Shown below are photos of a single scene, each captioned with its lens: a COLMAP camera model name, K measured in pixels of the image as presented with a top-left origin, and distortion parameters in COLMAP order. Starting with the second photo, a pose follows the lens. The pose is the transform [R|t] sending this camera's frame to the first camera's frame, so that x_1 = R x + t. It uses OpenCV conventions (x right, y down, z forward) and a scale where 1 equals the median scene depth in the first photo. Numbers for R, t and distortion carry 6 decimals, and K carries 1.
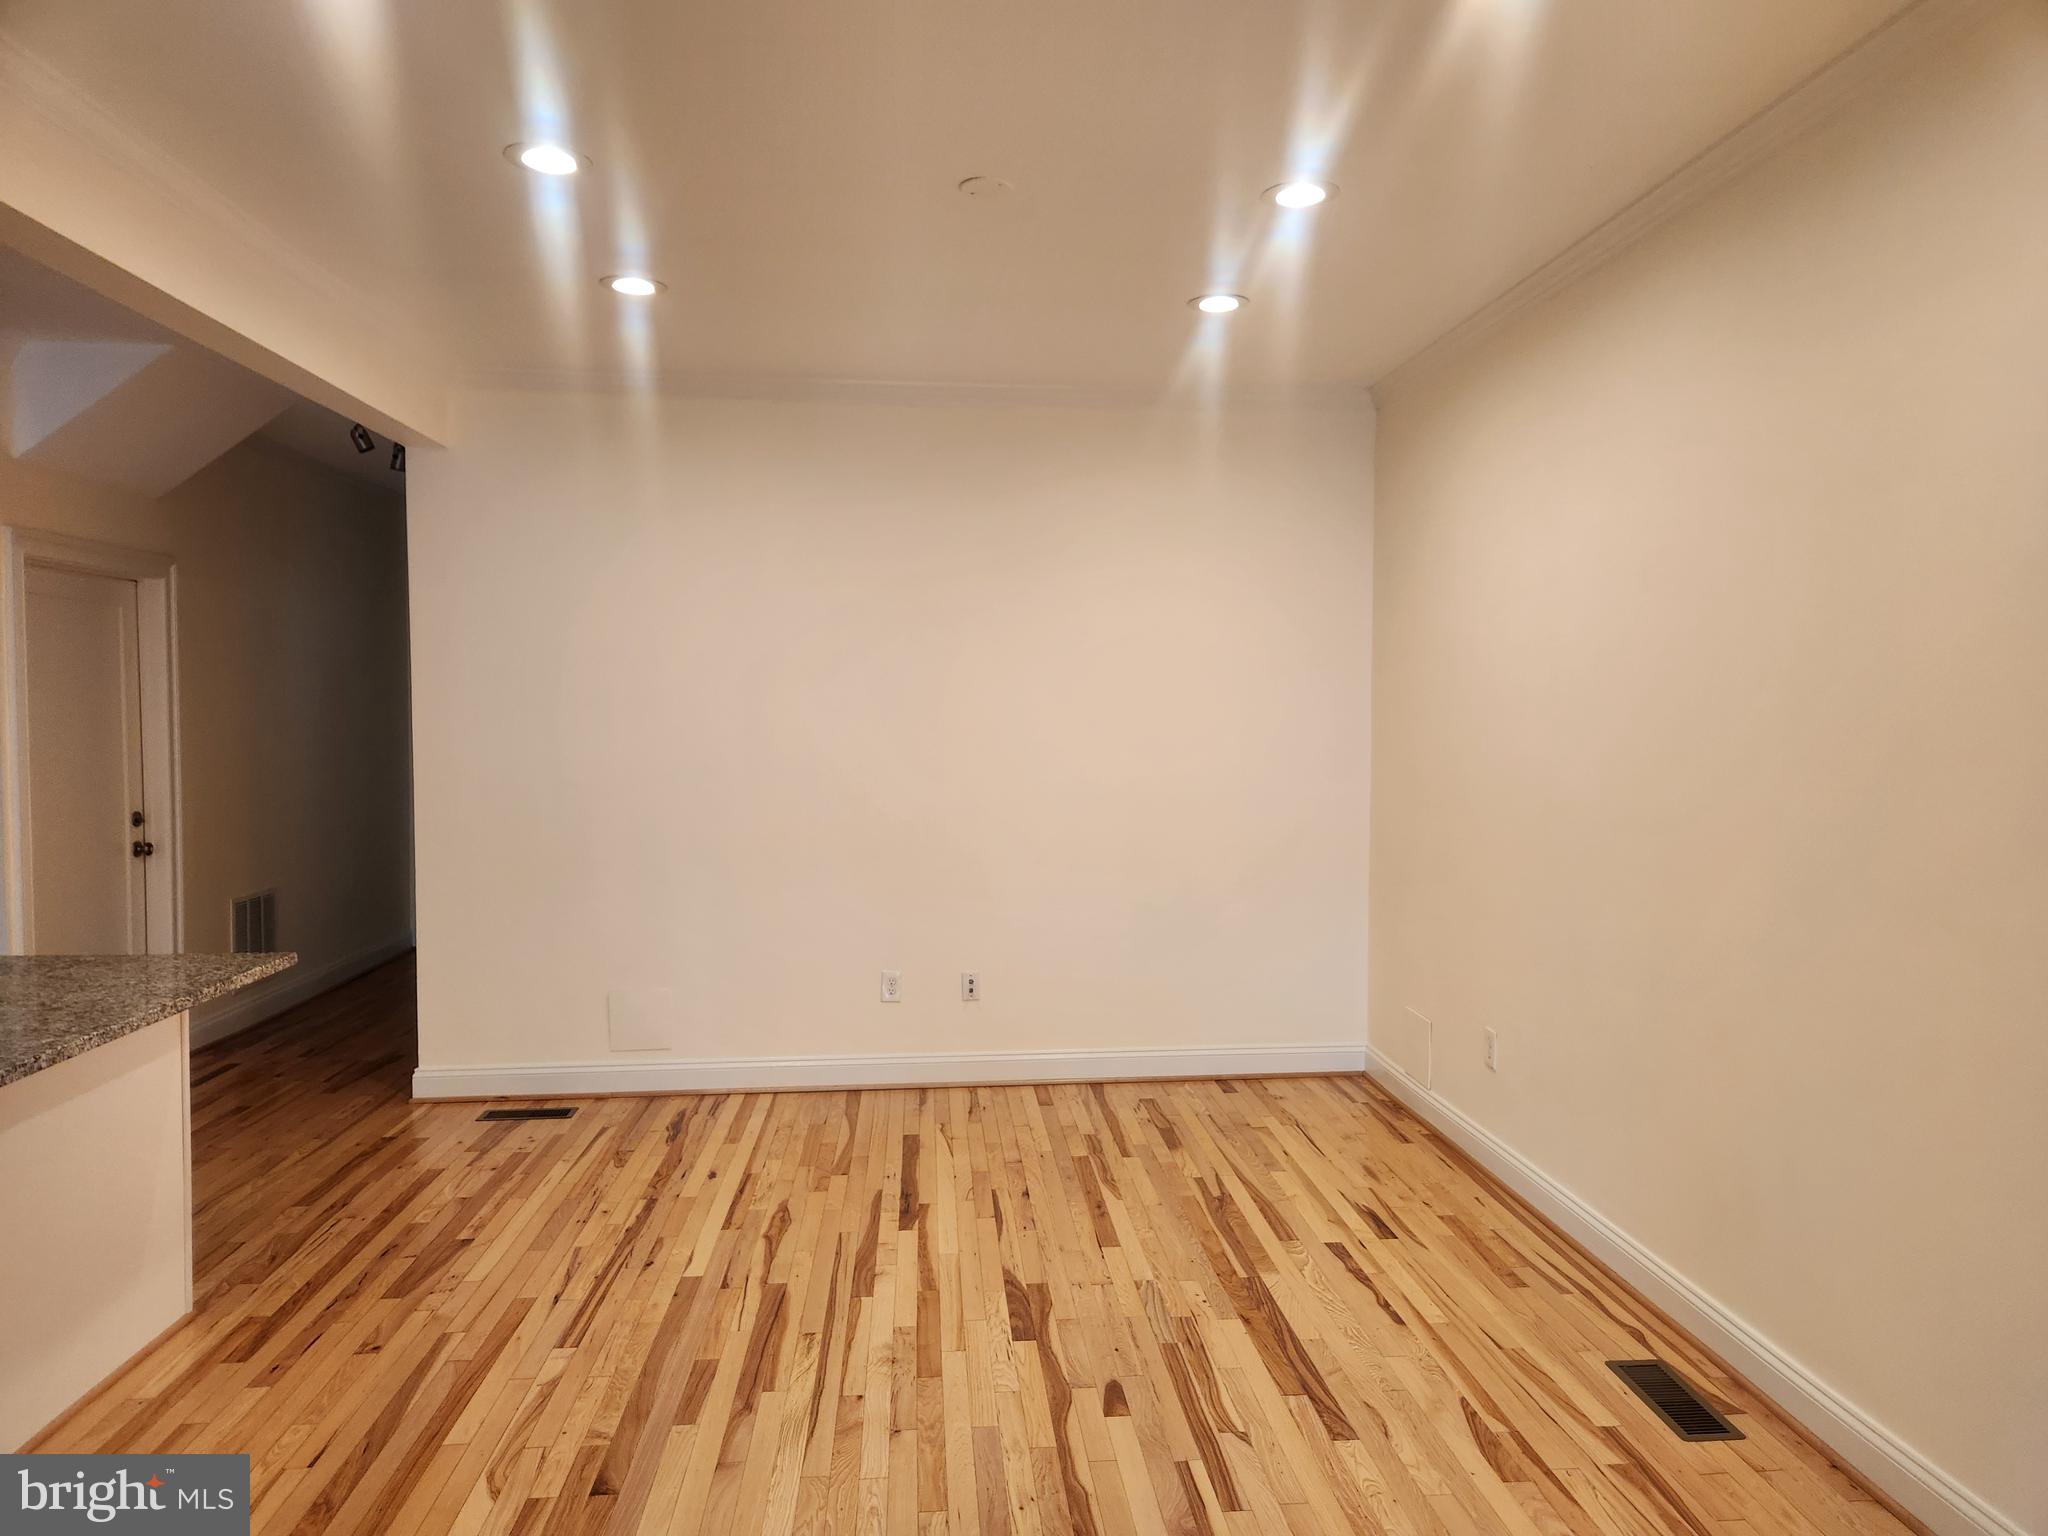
lens RADIAL K [[1363.8, 0, 1029.7], [0, 1363.8, 760.4], [0, 0, 1]] dist [0.057478, -0.039391]
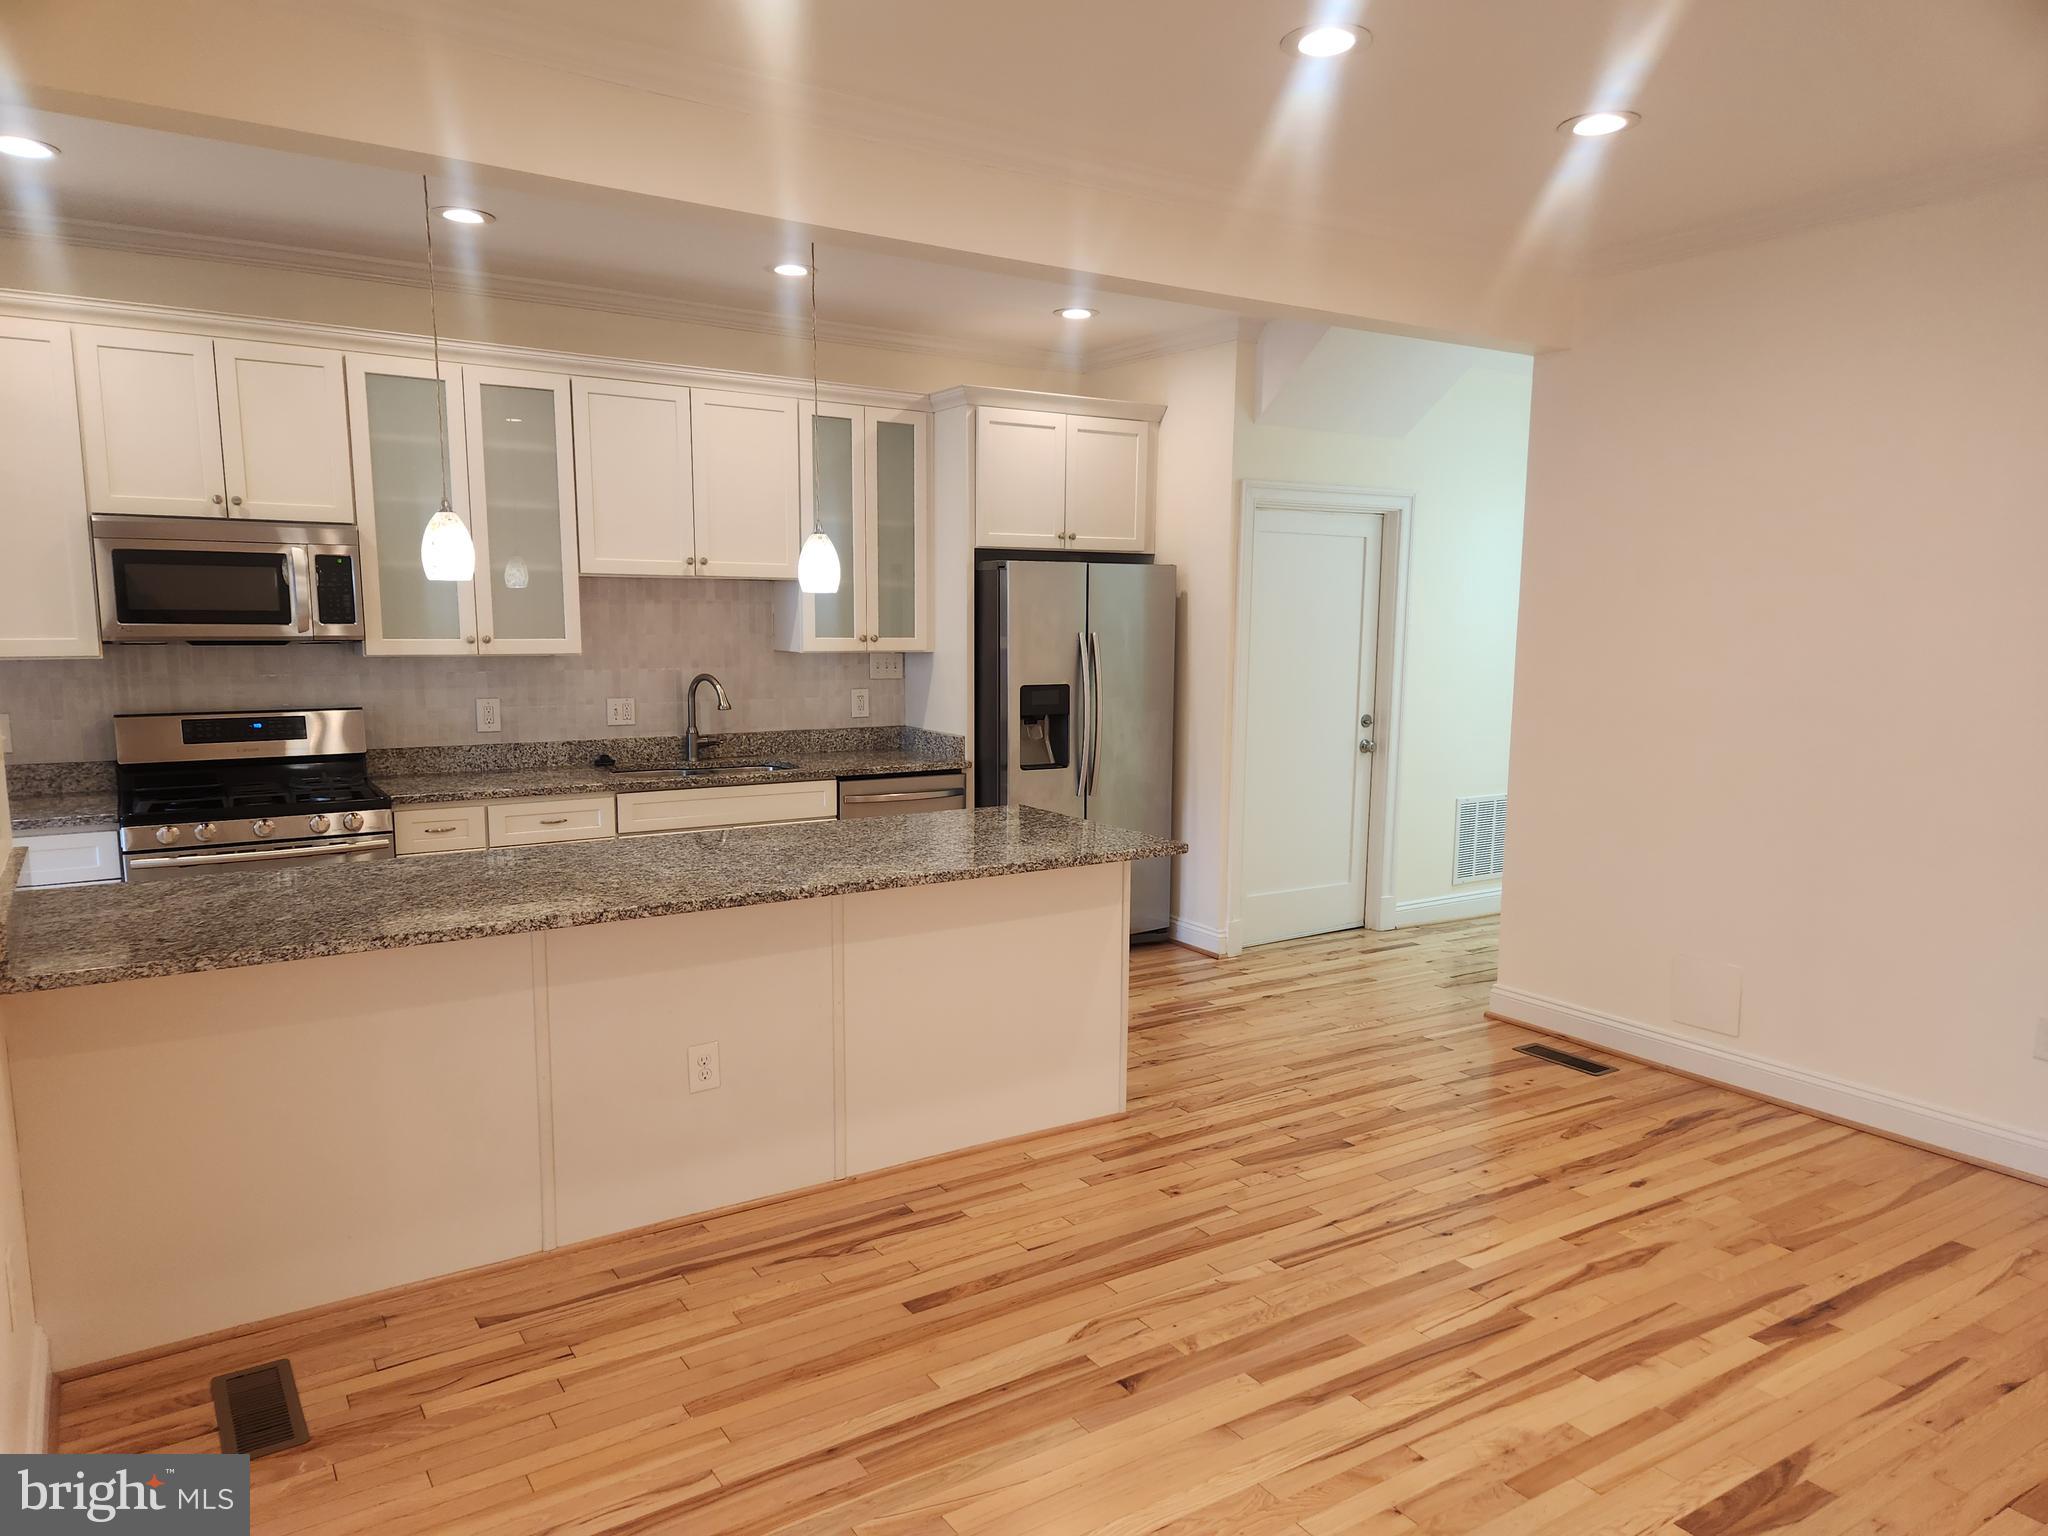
lens RADIAL K [[1363.8, 0, 1029.7], [0, 1363.8, 760.4], [0, 0, 1]] dist [0.057478, -0.039391]
pose [[0.469630, 0.098322, -0.877372, 0.383168], [-0.038068, 0.995110, 0.091140, -0.028306], [0.882042, -0.009402, 0.471076, 0.319140]]
